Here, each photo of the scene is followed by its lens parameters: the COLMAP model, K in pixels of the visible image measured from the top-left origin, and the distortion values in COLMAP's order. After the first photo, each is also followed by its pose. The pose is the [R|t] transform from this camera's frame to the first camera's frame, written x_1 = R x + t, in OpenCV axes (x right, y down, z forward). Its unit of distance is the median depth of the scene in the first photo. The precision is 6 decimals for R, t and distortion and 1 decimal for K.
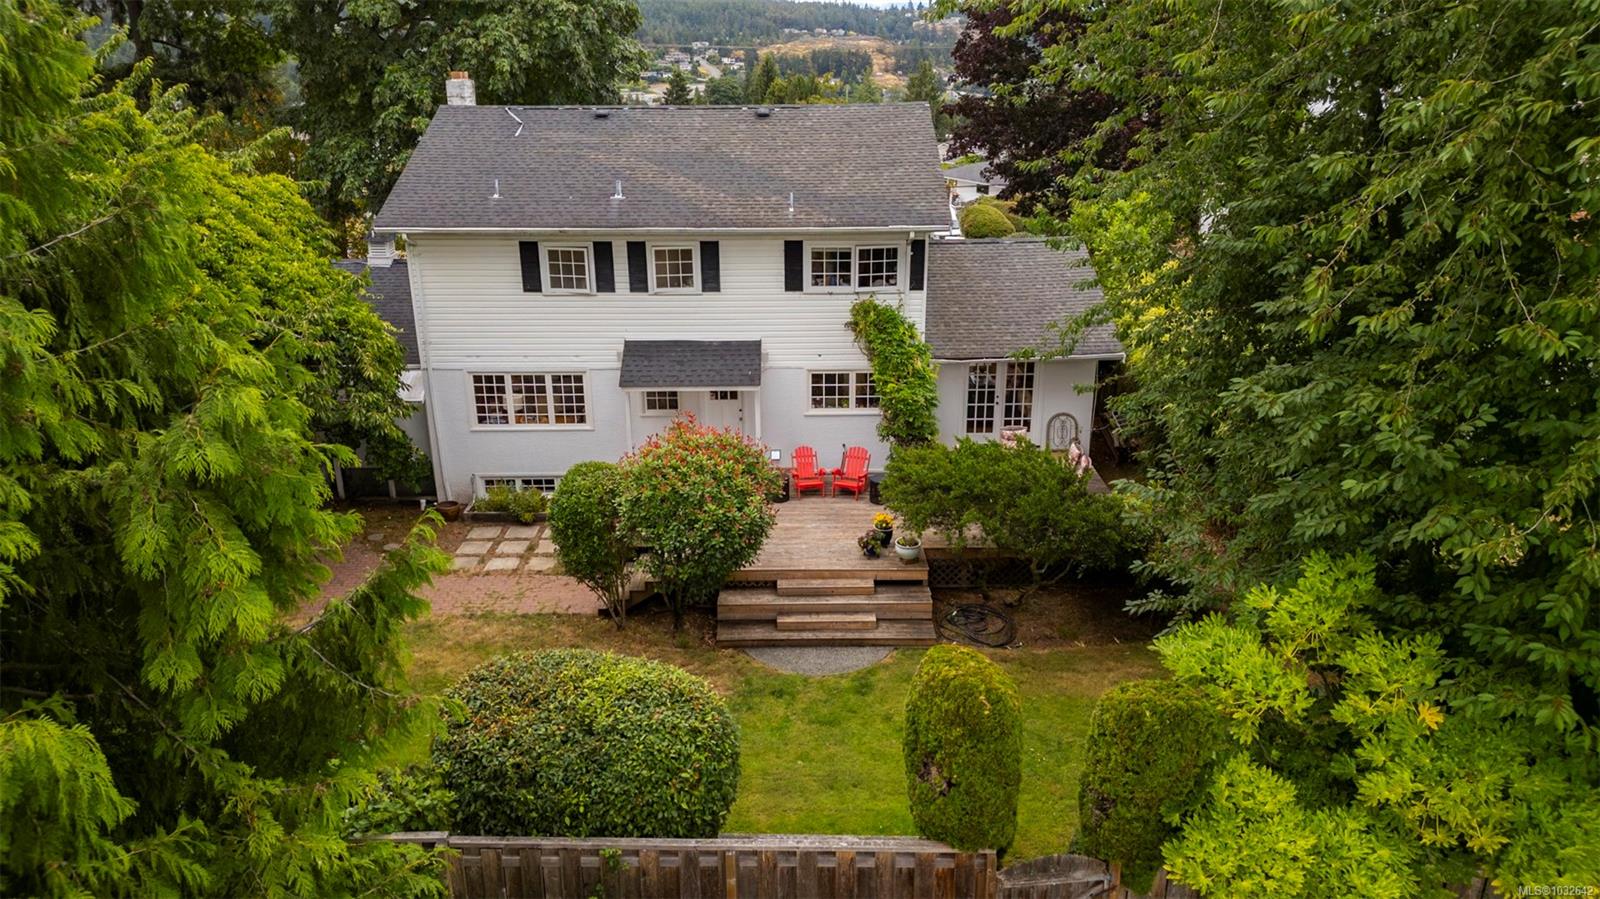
lens RADIAL K [[1071.5, 0, 797.8], [0, 1071.5, 433.8], [0, 0, 1]] dist [0.100934, -0.117300]
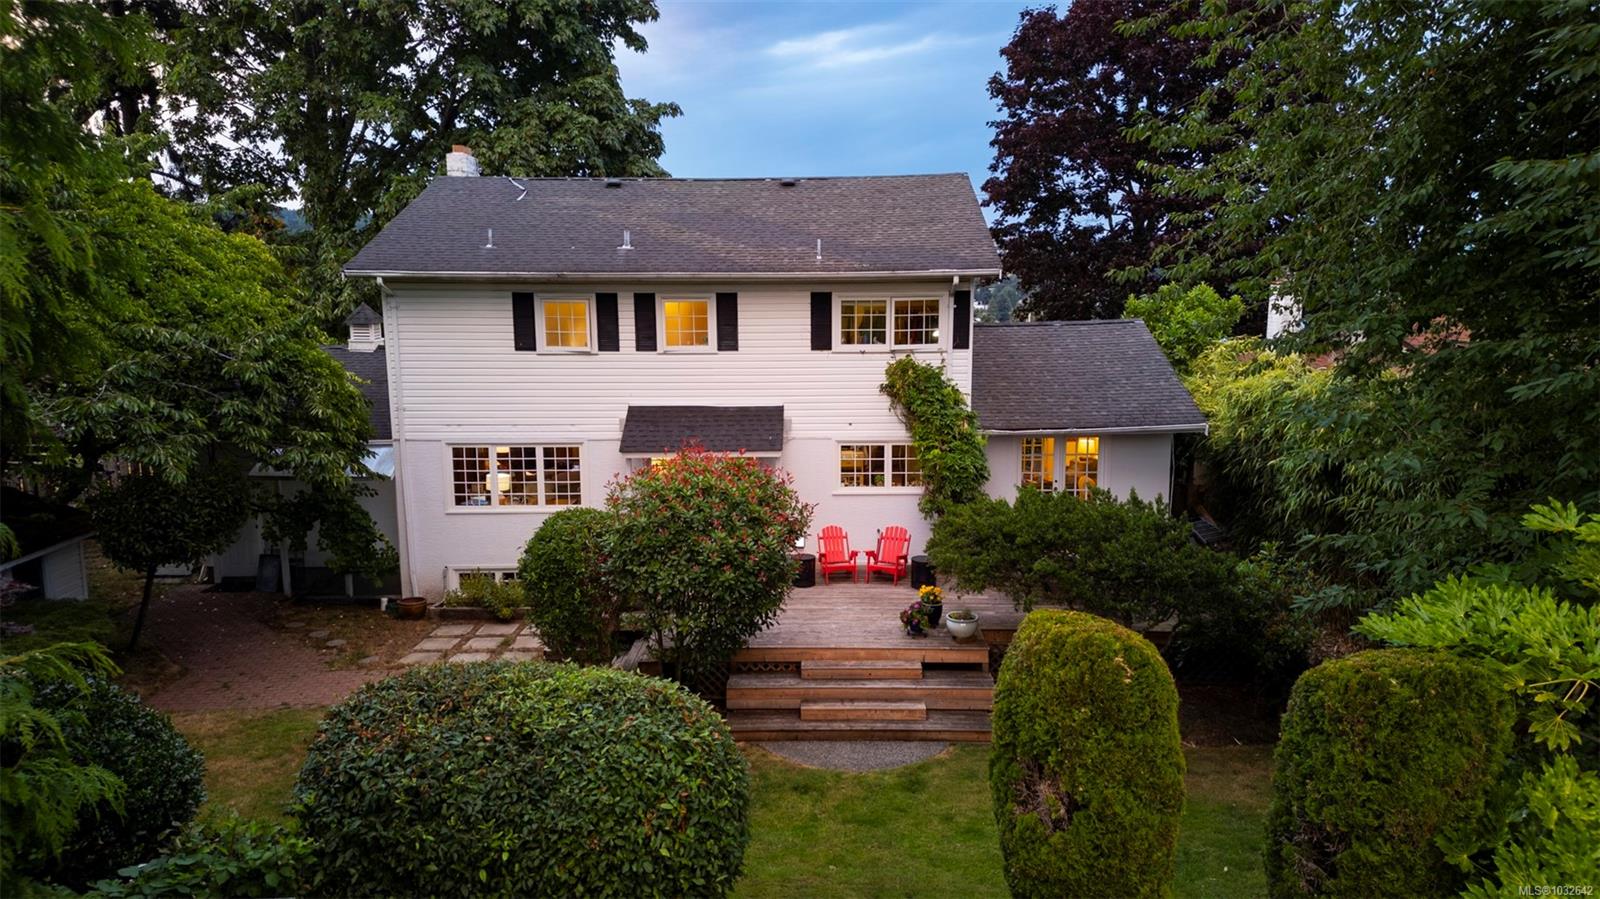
lens RADIAL K [[1071.6, 0, 800.0], [0, 1071.6, 449.5], [0, 0, 1]] dist [0.163562, -0.055203]
pose [[0.999826, 0.002396, -0.018475, -0.004634], [-0.005744, 0.983030, -0.183356, 0.110656], [0.017722, 0.183430, 0.982873, 0.147945]]
